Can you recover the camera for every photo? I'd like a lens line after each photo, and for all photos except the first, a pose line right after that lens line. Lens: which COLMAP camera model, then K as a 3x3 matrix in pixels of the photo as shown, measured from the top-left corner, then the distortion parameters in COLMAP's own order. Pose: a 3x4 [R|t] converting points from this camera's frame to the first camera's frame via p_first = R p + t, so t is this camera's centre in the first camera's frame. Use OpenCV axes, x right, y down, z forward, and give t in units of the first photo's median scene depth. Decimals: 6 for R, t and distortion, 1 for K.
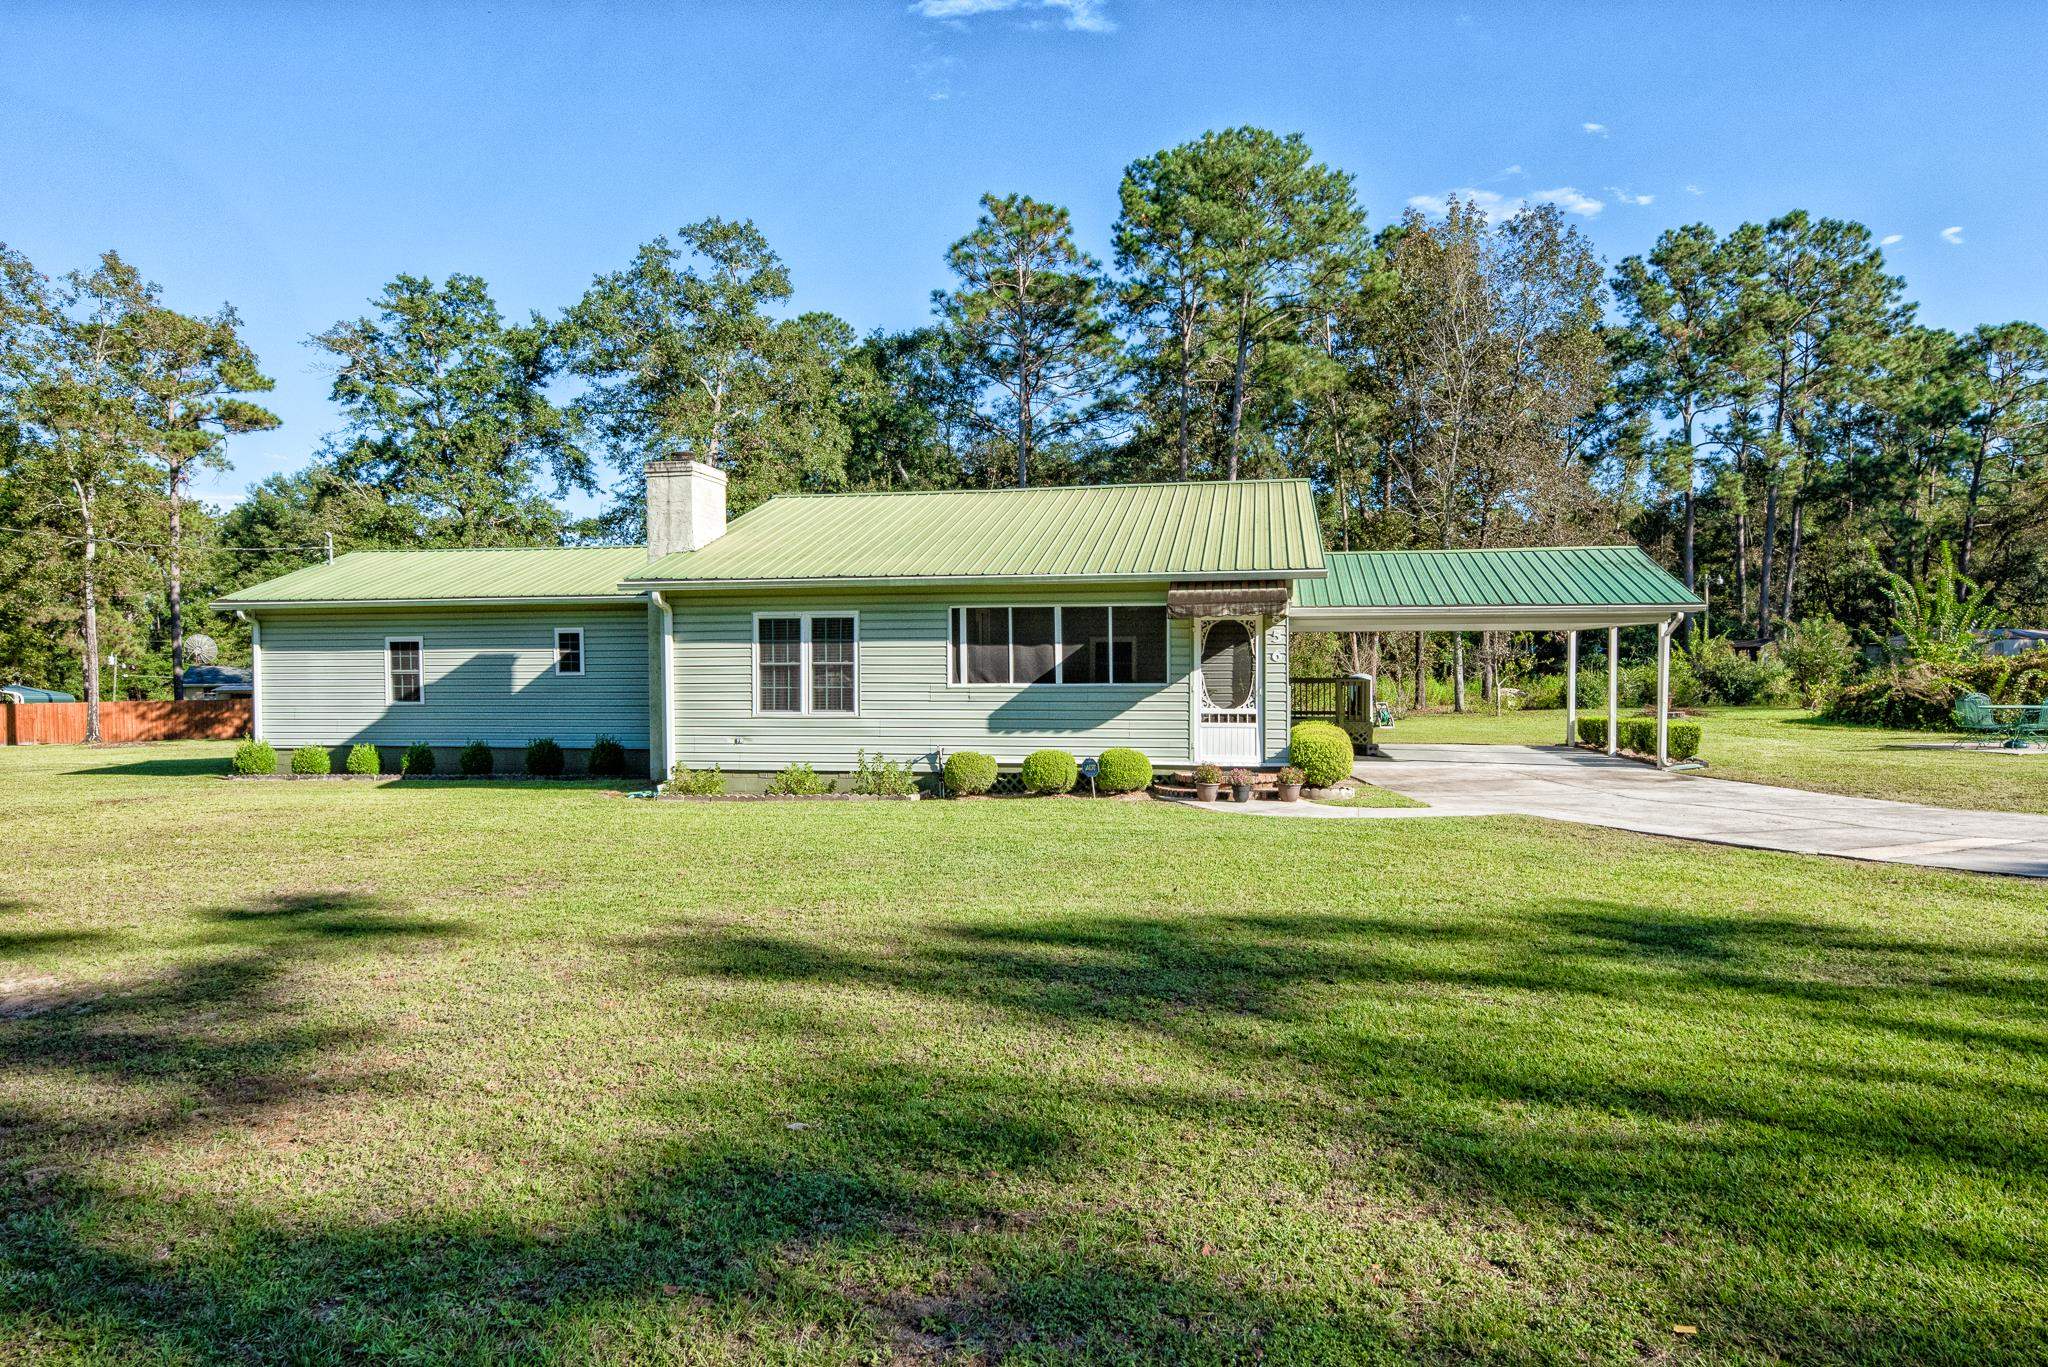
lens RADIAL K [[1237.3, 0, 1024.0], [0, 1237.3, 683.5], [0, 0, 1]] dist [-0.033054, 0.001247]
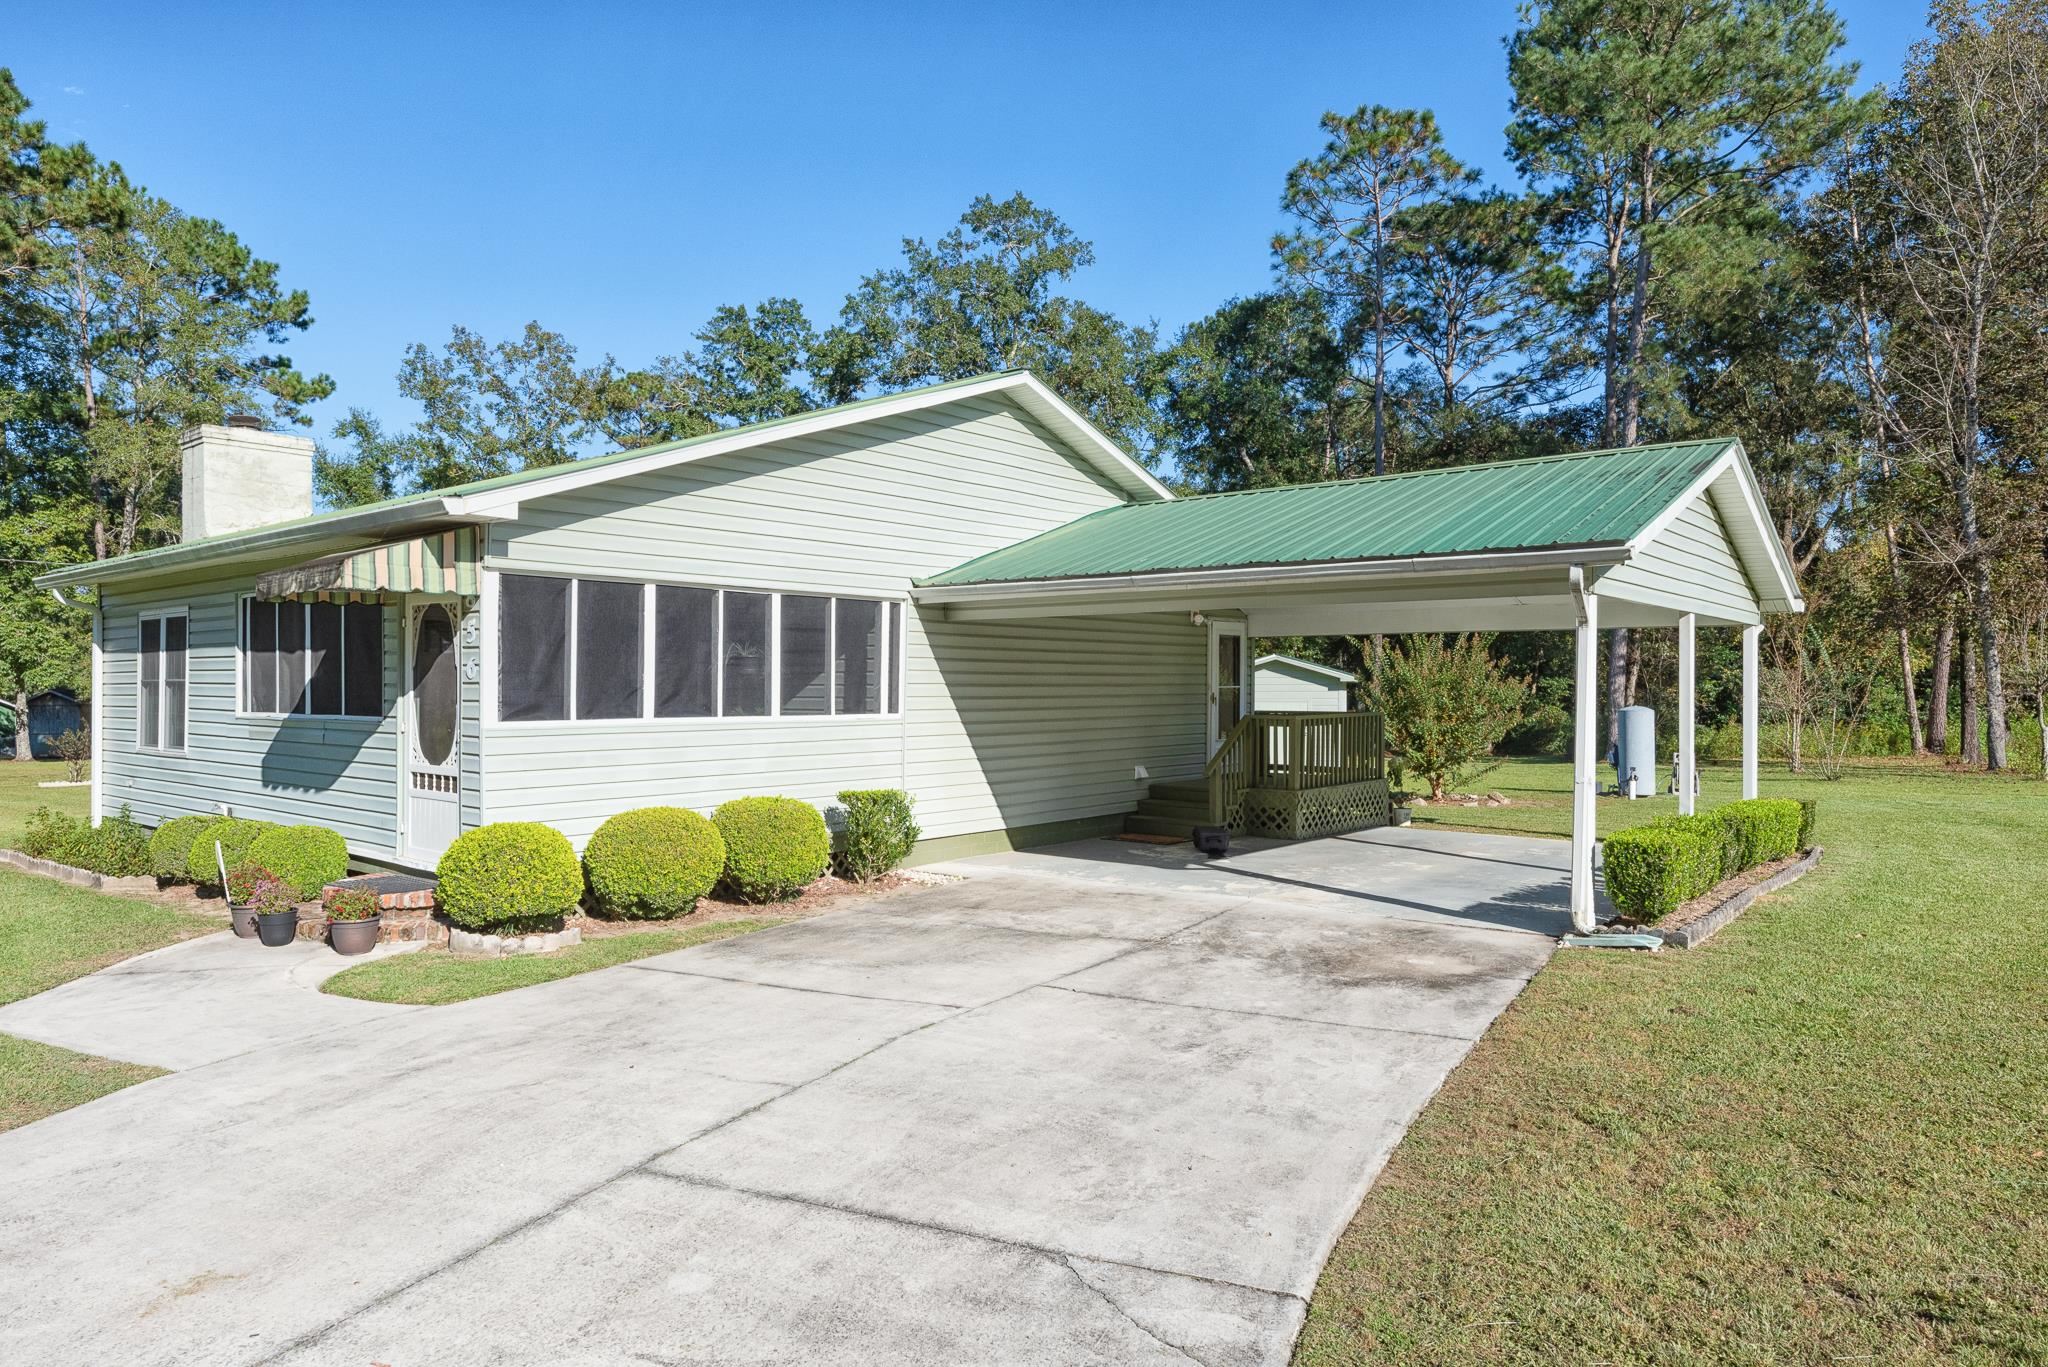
lens RADIAL K [[1237.3, 0, 1024.0], [0, 1237.3, 683.5], [0, 0, 1]] dist [-0.033054, 0.001247]
pose [[0.866734, 0.007302, -0.498717, 0.224014], [-0.016269, 0.999775, -0.013638, -0.004227], [0.498505, 0.019934, 0.866658, 0.219145]]
